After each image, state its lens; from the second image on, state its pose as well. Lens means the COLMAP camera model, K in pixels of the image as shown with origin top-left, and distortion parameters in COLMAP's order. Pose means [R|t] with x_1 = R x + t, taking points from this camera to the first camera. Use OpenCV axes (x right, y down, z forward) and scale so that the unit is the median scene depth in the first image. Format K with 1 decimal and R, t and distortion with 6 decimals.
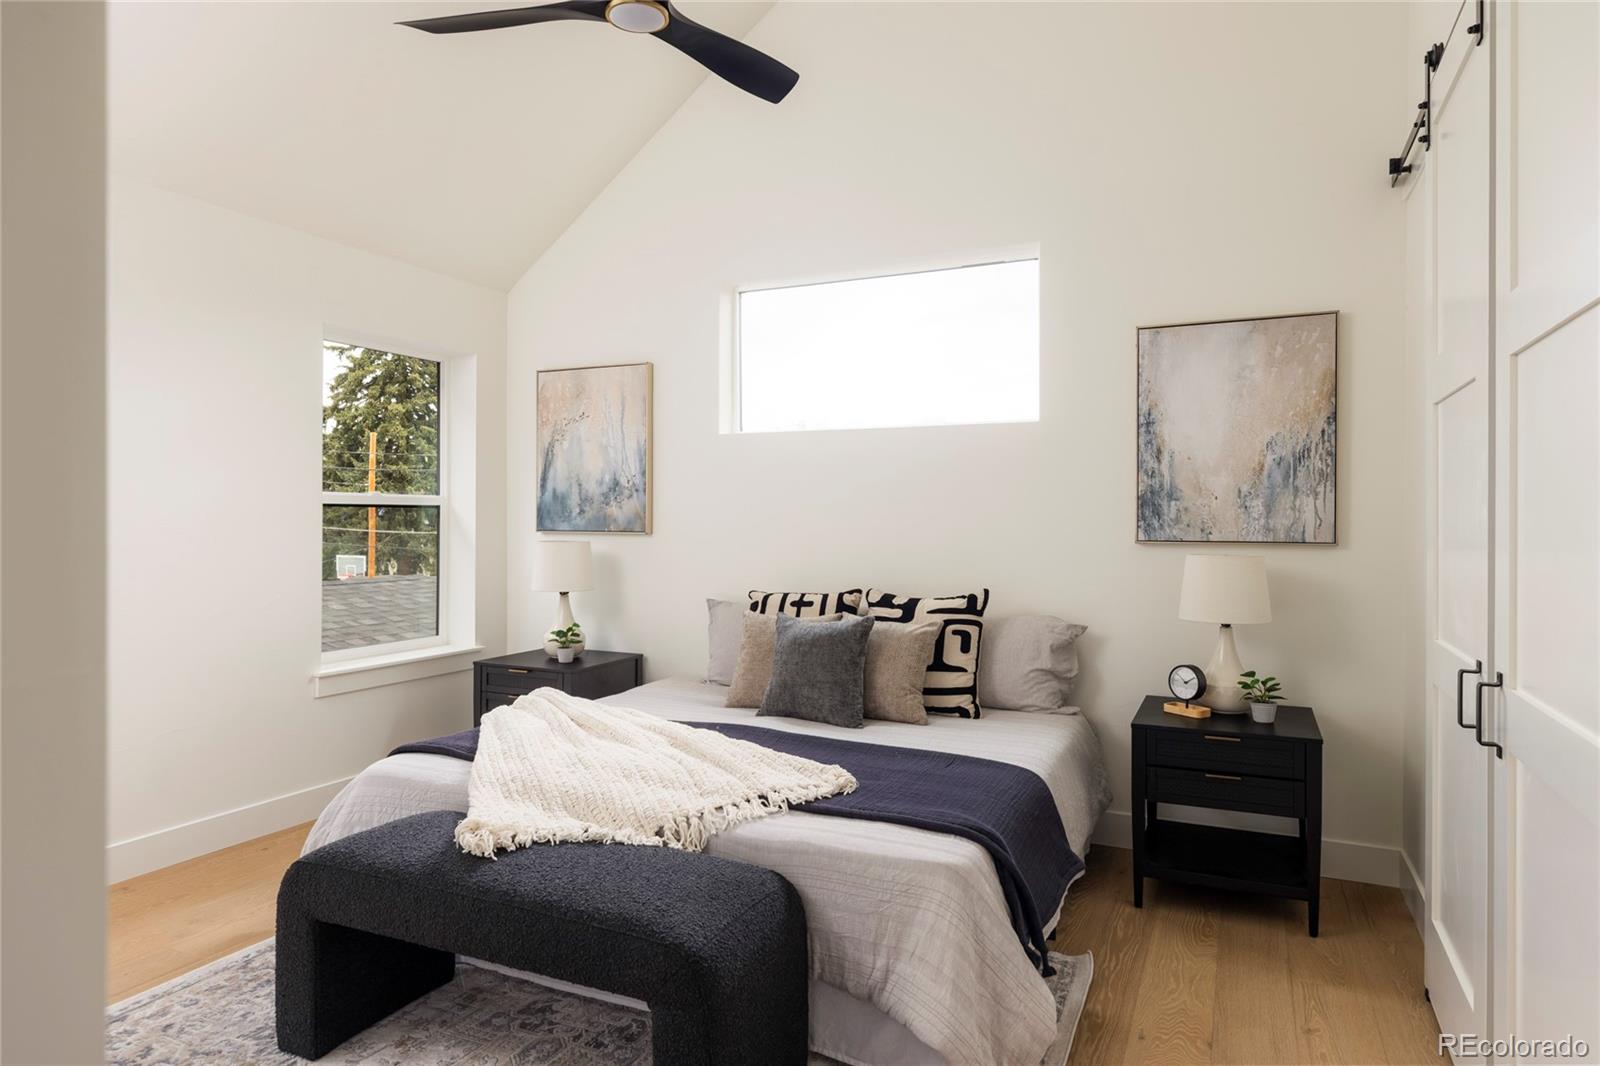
lens RADIAL K [[964.8, 0, 831.3], [0, 964.8, 526.5], [0, 0, 1]] dist [0.006718, 0.001563]
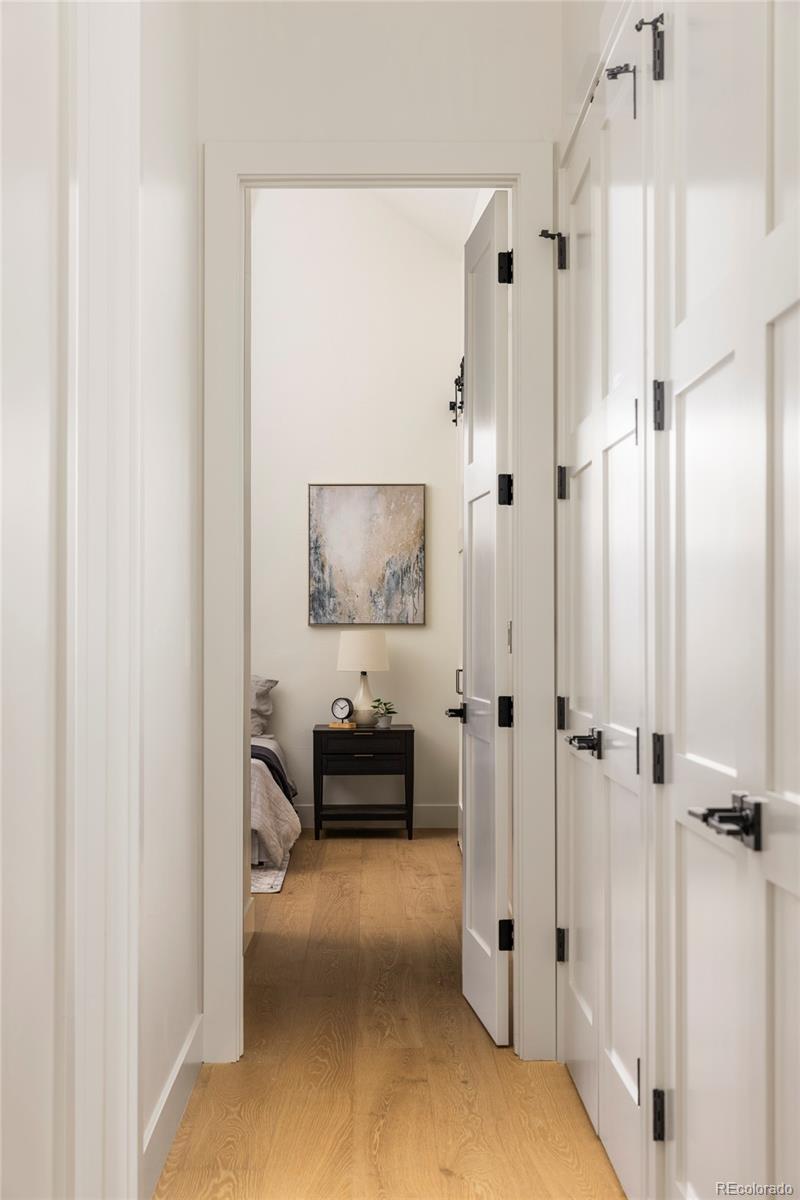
lens RADIAL K [[1883.7, 0, 400.0], [0, 1883.7, 601.1], [0, 0, 1]] dist [0.002158, 0.000000]
pose [[0.913612, 0.001608, 0.406585, -0.802319], [0.005099, 0.999868, -0.015412, 0.026634], [-0.406556, 0.016154, 0.913483, -1.869695]]
